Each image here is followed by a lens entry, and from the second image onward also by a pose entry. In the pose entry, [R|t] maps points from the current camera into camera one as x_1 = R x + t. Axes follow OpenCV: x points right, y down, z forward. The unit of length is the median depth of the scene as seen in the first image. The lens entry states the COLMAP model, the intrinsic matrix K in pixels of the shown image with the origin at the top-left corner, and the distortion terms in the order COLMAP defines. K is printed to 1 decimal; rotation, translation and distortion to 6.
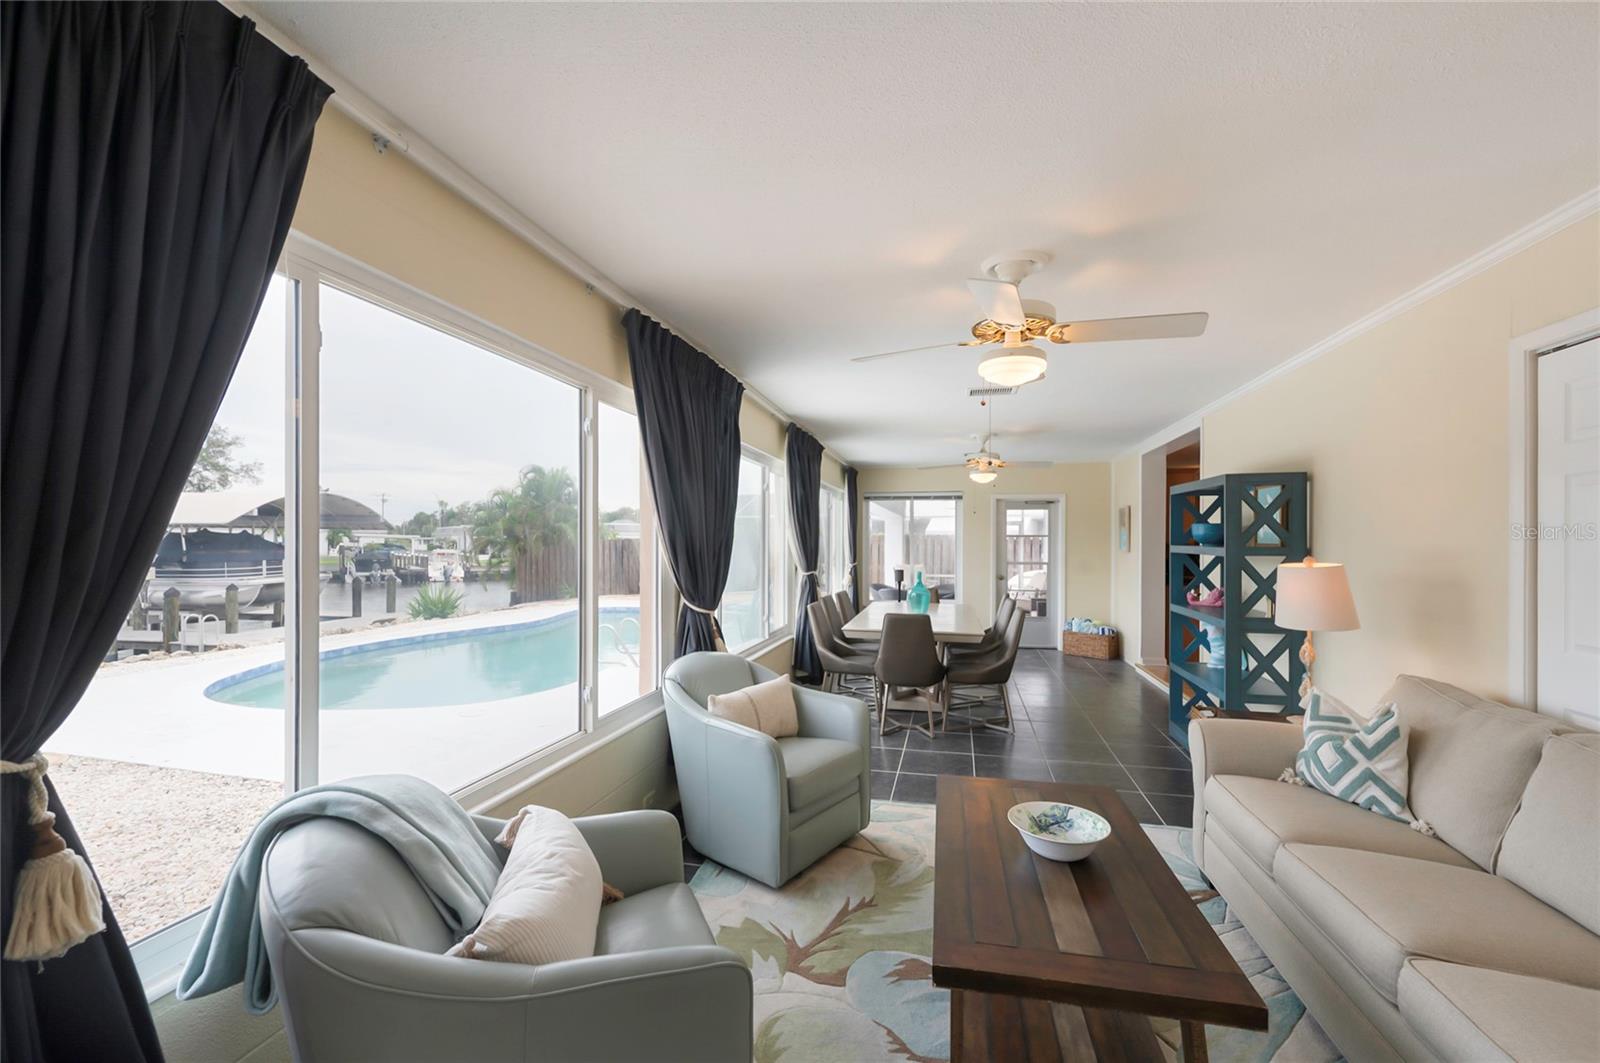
lens RADIAL K [[677.1, 0, 809.3], [0, 677.1, 545.3], [0, 0, 1]] dist [0.000413, 0.000453]
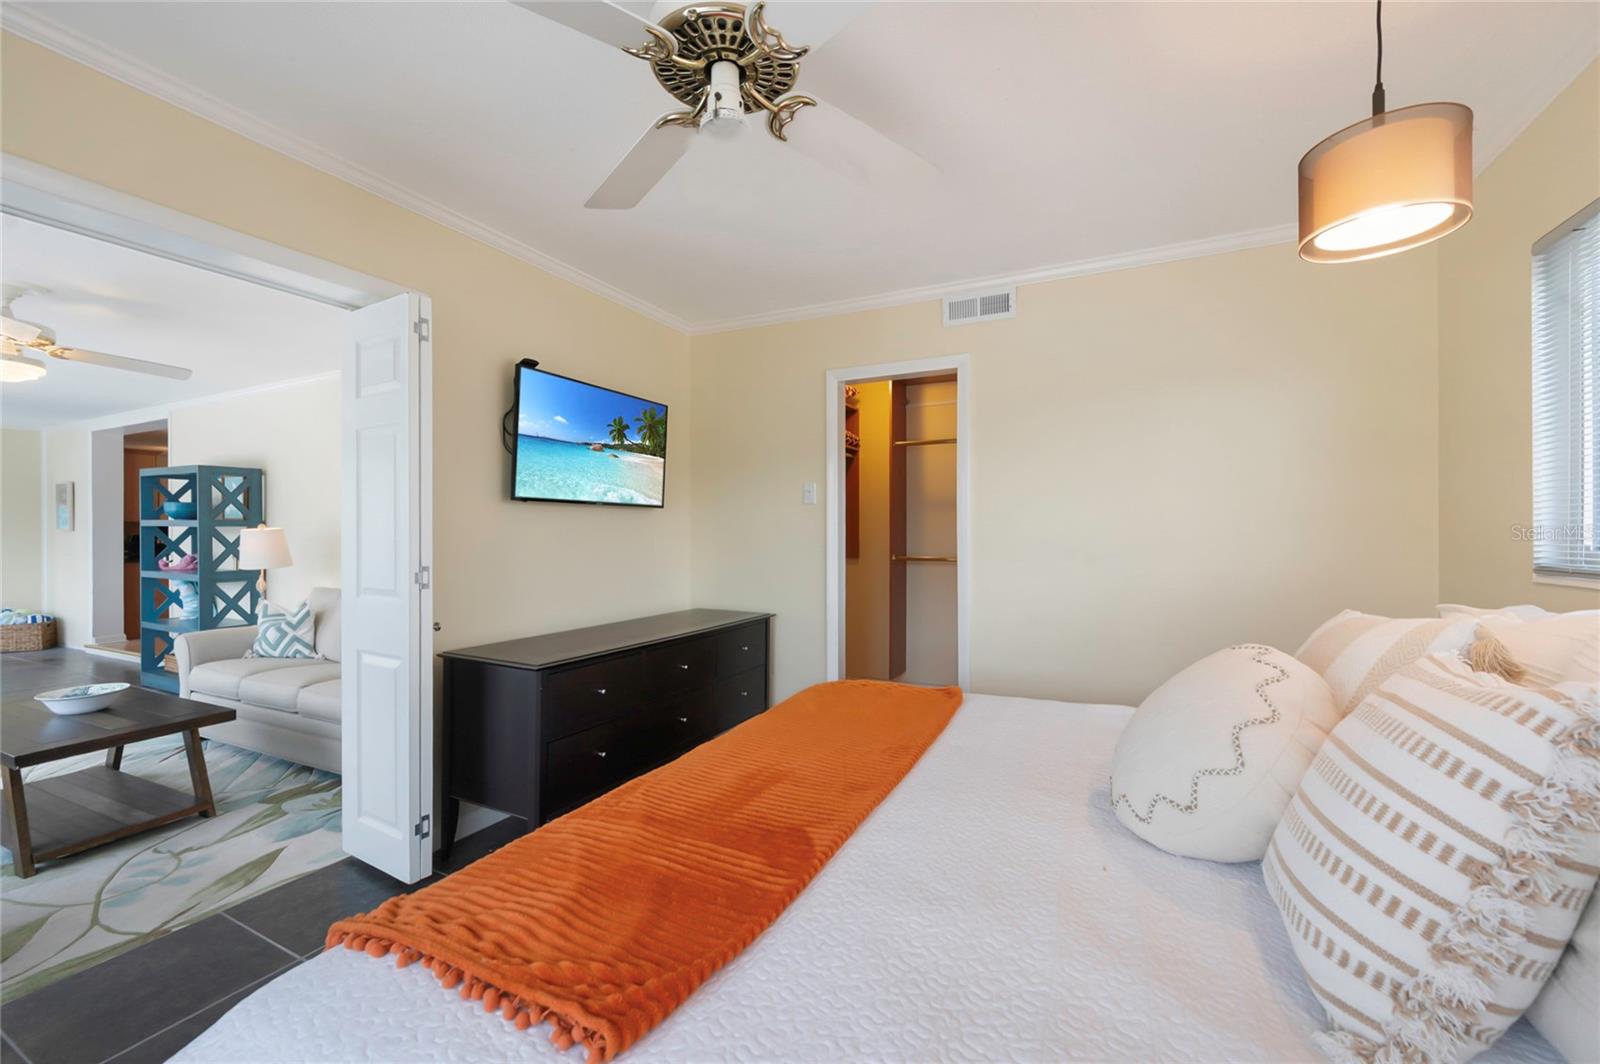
lens RADIAL K [[623.0, 0, 774.5], [0, 623.0, 531.6], [0, 0, 1]] dist [0.001057, 0.000474]
pose [[0.257807, -0.007227, 0.966169, -0.273347], [0.004875, 0.999969, 0.006179, 0.023781], [-0.966184, 0.003117, 0.257835, -0.403319]]
